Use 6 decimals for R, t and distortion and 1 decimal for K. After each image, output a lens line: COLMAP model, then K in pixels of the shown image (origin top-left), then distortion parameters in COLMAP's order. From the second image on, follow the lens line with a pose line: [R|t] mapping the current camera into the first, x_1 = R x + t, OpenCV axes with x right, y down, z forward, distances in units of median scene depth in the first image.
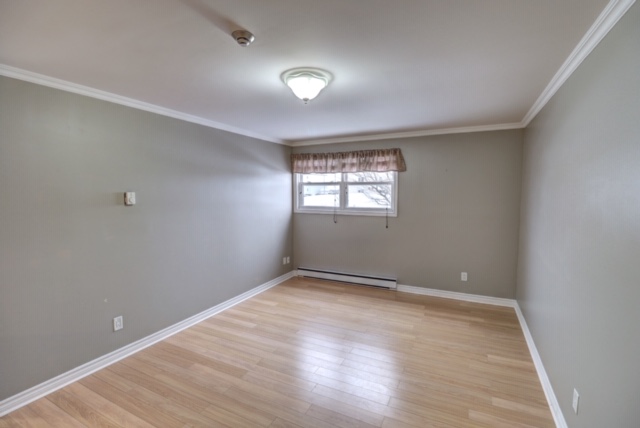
lens RADIAL K [[295.3, 0, 323.3], [0, 295.3, 214.7], [0, 0, 1]] dist [-0.015046, -0.001832]
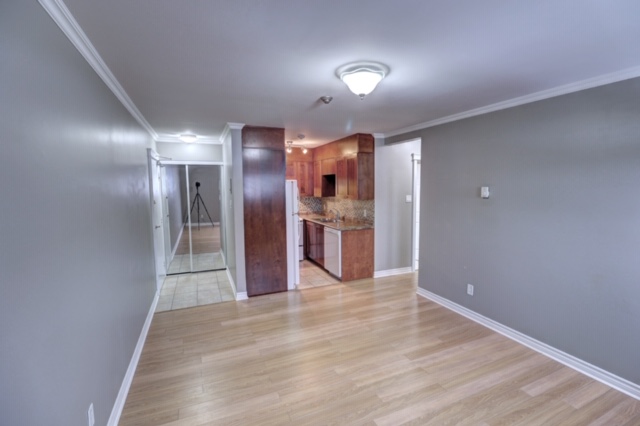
lens RADIAL K [[295.3, 0, 326.2], [0, 295.3, 211.8], [0, 0, 1]] dist [-0.015046, -0.001832]
pose [[-0.641633, 0.073315, -0.763500, 0.648596], [-0.052295, 0.988923, 0.138910, -0.107684], [0.765227, 0.129056, -0.630692, 1.274348]]
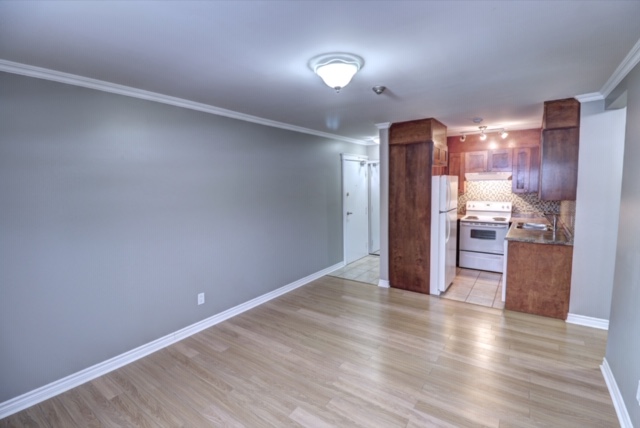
lens RADIAL K [[295.3, 0, 321.1], [0, 295.3, 213.8], [0, 0, 1]] dist [-0.015046, -0.001832]
pose [[-0.985118, 0.003401, 0.171844, -0.135554], [0.035126, 0.982687, 0.181911, -0.135865], [-0.168250, 0.185240, -0.968183, 1.612840]]
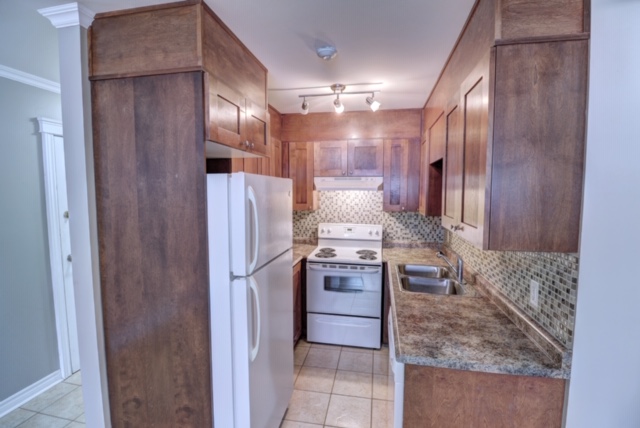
lens RADIAL K [[295.3, 0, 327.2], [0, 295.3, 210.6], [0, 0, 1]] dist [-0.015046, -0.001832]
pose [[-0.962330, 0.015762, -0.271427, -0.481178], [-0.025690, 0.988580, 0.148491, -0.053811], [0.270668, 0.149870, -0.950935, 0.629503]]
